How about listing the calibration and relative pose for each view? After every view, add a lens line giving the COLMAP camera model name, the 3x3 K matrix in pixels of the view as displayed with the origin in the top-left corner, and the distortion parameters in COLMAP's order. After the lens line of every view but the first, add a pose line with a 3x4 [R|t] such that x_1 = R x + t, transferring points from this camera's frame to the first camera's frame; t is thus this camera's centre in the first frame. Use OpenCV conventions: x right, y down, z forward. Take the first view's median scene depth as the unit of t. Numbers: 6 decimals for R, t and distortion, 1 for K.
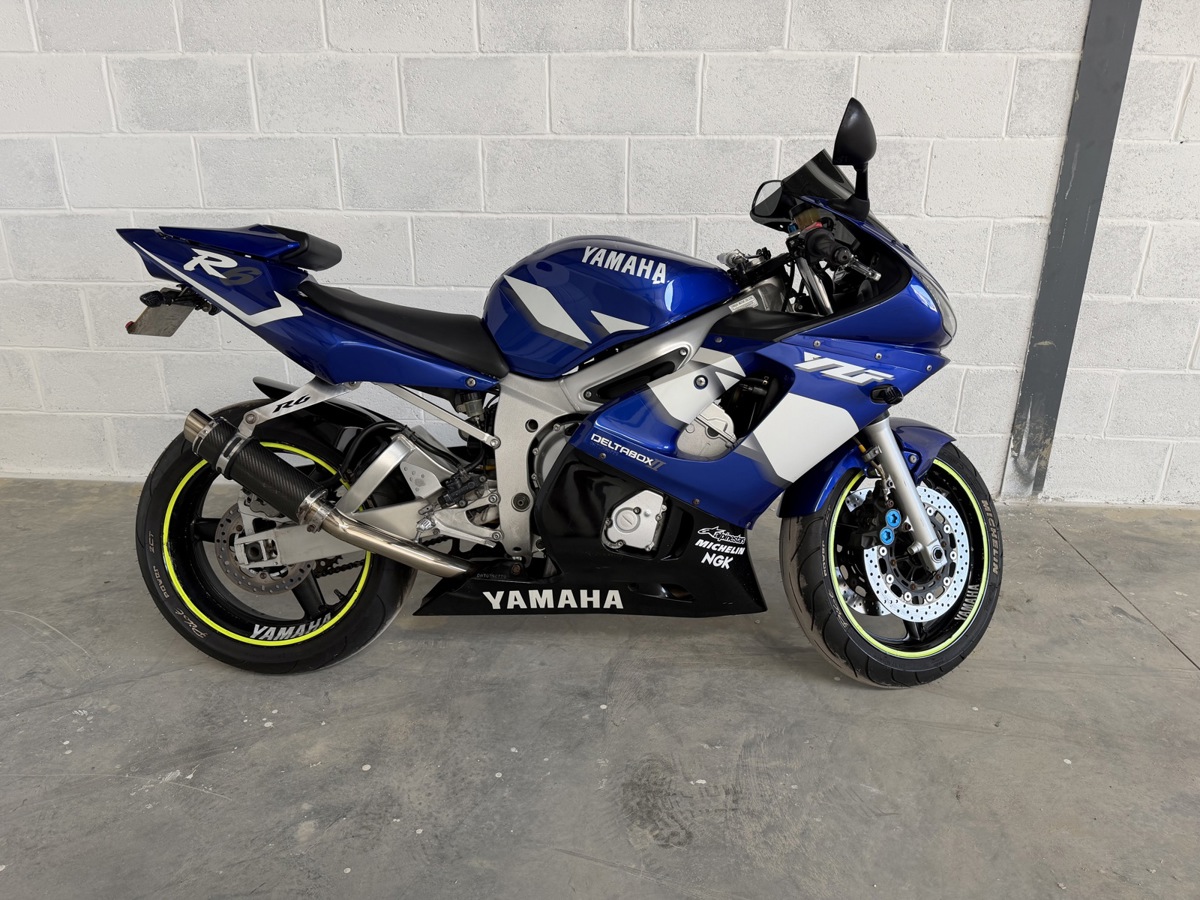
lens RADIAL K [[848.4, 0, 602.2], [0, 848.4, 451.5], [0, 0, 1]] dist [0.025816, -0.037878]
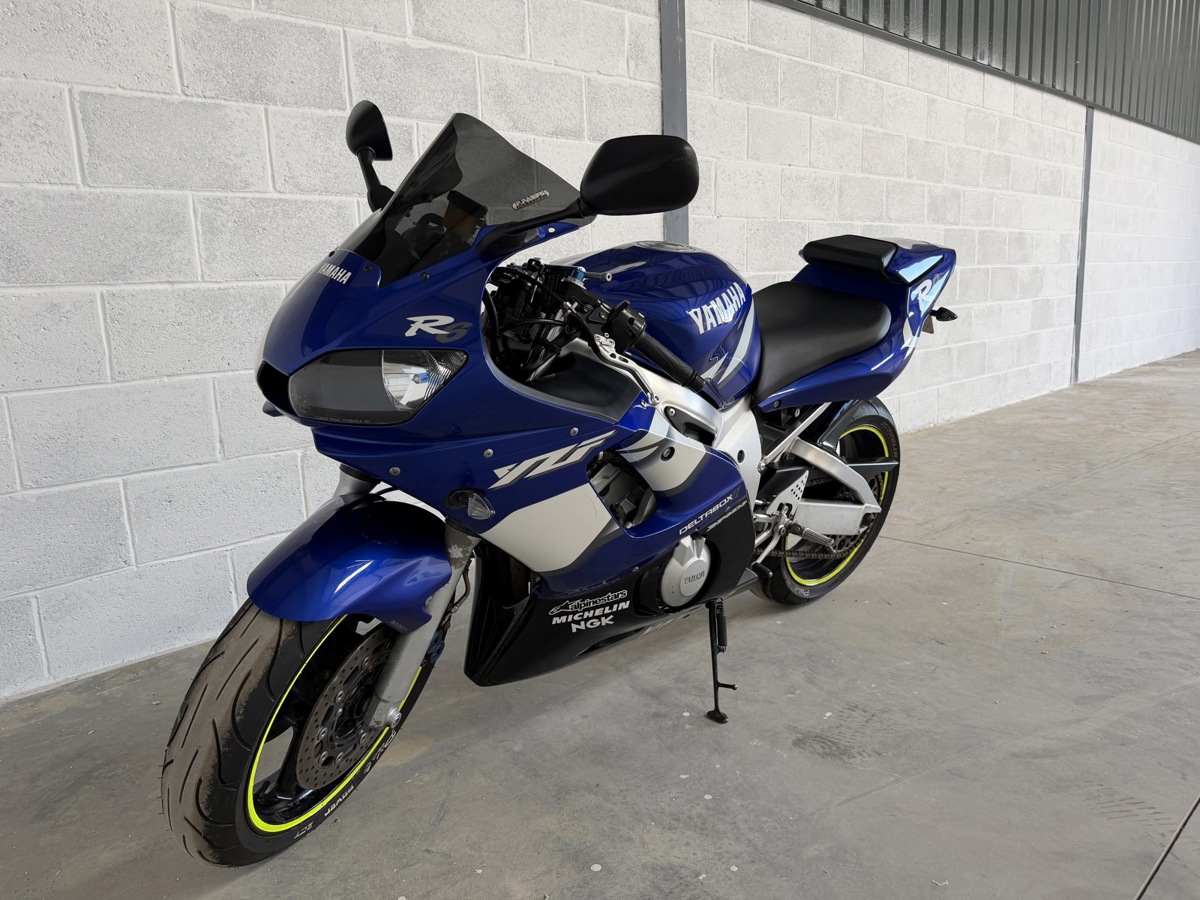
lens RADIAL K [[851.6, 0, 601.7], [0, 851.6, 445.3], [0, 0, 1]] dist [0.001802, -0.009807]
pose [[0.691051, -0.165516, 0.703600, -0.518108], [0.290837, 0.954824, -0.061035, 0.030553], [-0.661712, 0.246811, 0.707970, 0.228518]]
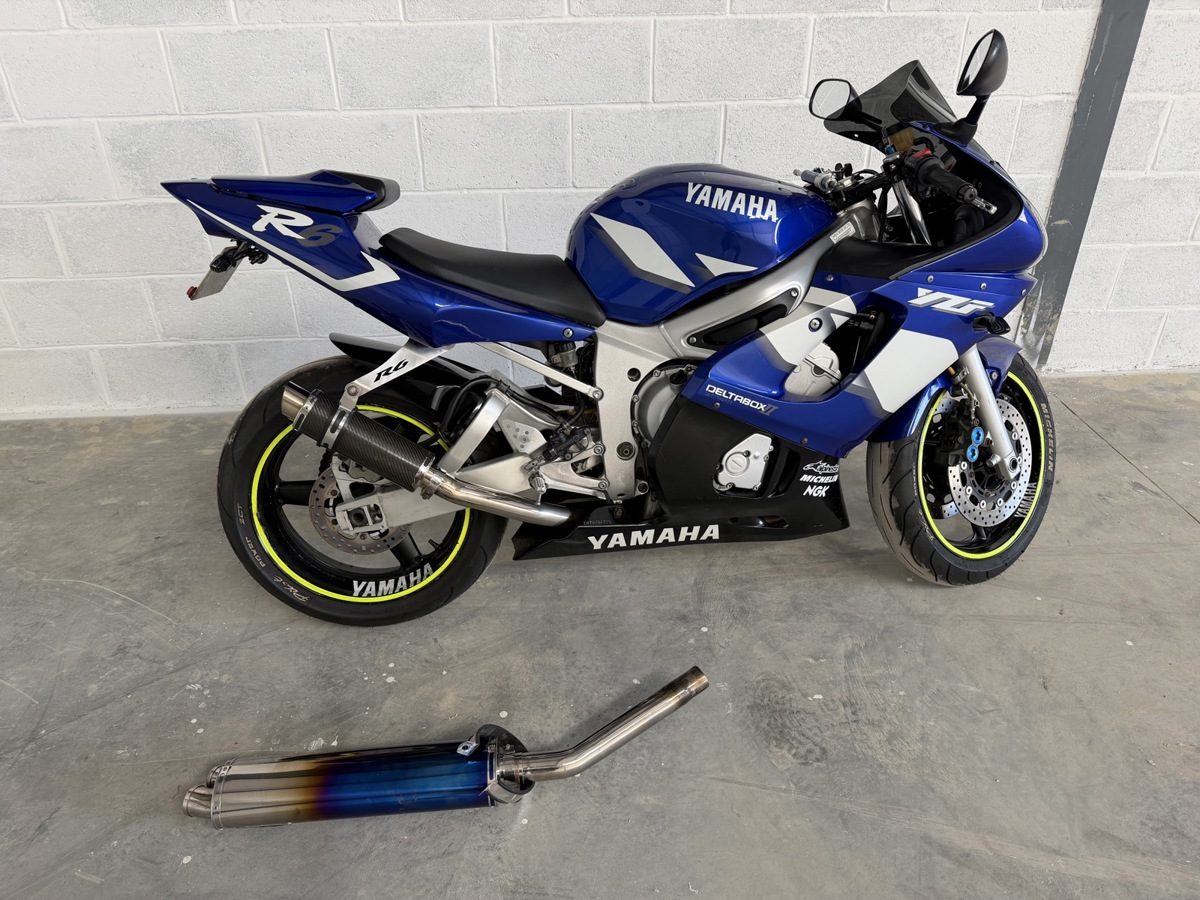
lens RADIAL K [[851.9, 0, 600.0], [0, 851.9, 450.0], [0, 0, 1]] dist [0.006652, -0.014136]
pose [[0.992708, -0.076104, 0.093483, -0.156906], [0.057413, 0.980401, 0.188462, -0.092936], [-0.105993, -0.181721, 0.977621, 0.017833]]
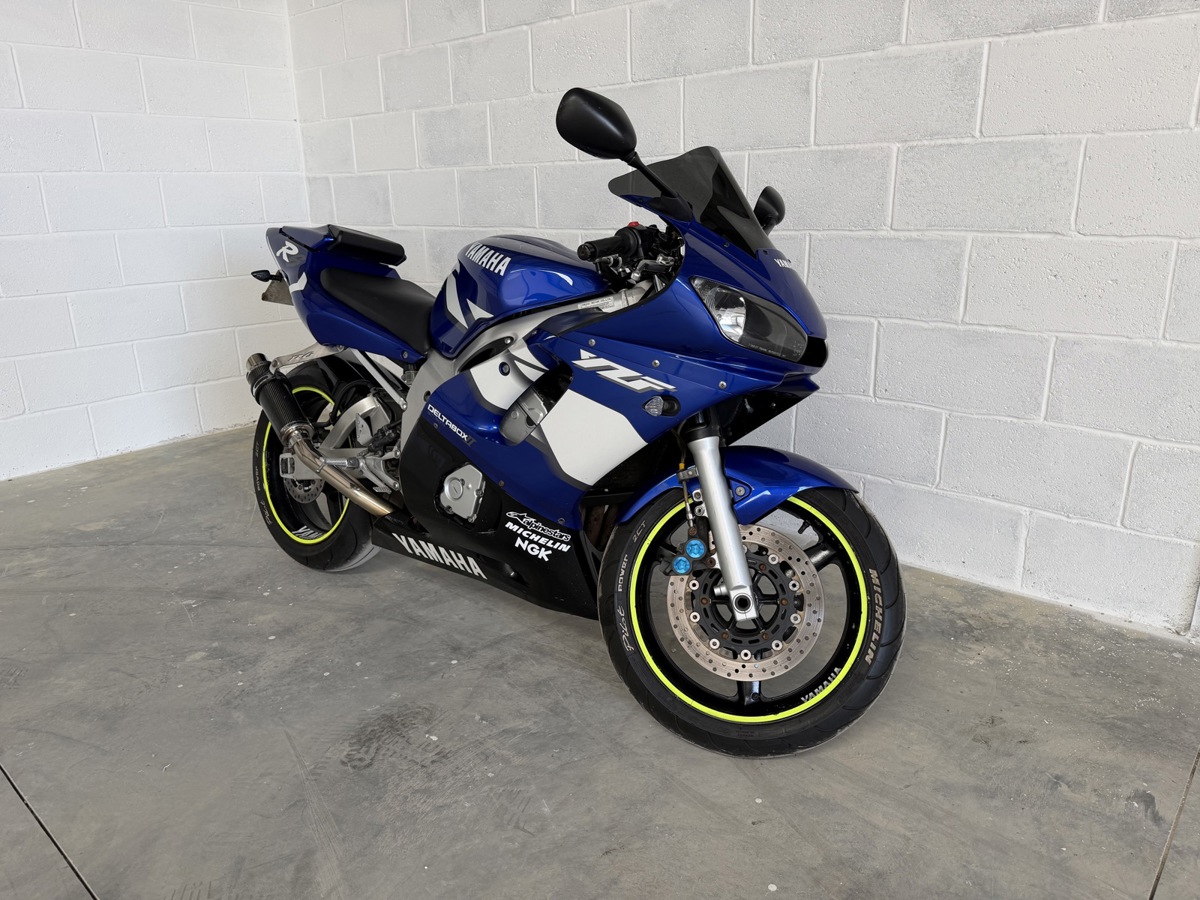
lens RADIAL K [[850.6, 0, 604.0], [0, 850.6, 455.2], [0, 0, 1]] dist [0.012517, -0.017644]
pose [[0.788045, 0.162023, -0.593914, 0.568653], [-0.190461, 0.981579, 0.015064, -0.010140], [0.585414, 0.101246, 0.804388, 0.154853]]
